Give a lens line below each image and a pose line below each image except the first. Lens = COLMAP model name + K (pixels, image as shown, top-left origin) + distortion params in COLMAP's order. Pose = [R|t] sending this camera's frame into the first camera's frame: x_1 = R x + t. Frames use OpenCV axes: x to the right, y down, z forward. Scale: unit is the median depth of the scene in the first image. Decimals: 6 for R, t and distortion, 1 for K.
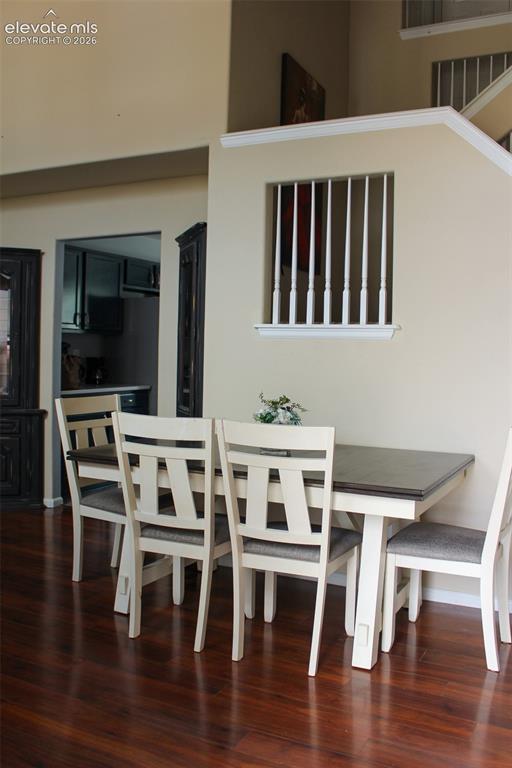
lens RADIAL K [[712.8, 0, 256.0], [0, 712.8, 384.0], [0, 0, 1]] dist [-0.157821, 0.233670]
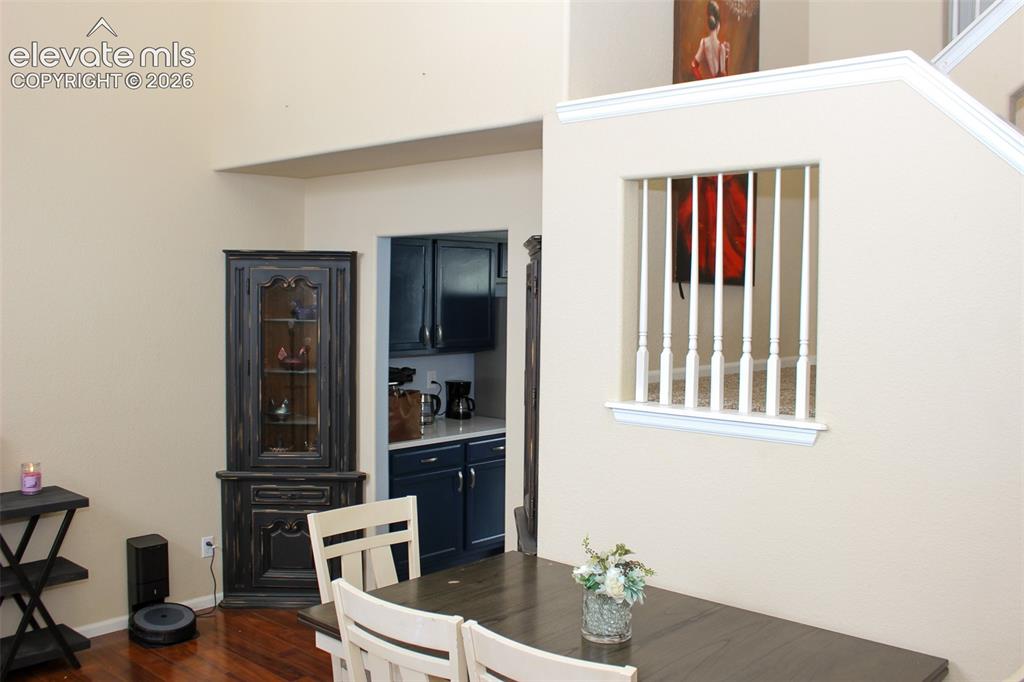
lens RADIAL K [[950.3, 0, 512.0], [0, 950.3, 341.0], [0, 0, 1]] dist [-0.157821, 0.233670]
pose [[0.961667, 0.003406, -0.274198, 0.148781], [-0.002489, 0.999990, 0.003693, -0.141430], [0.274208, -0.002869, 0.961666, 0.159639]]
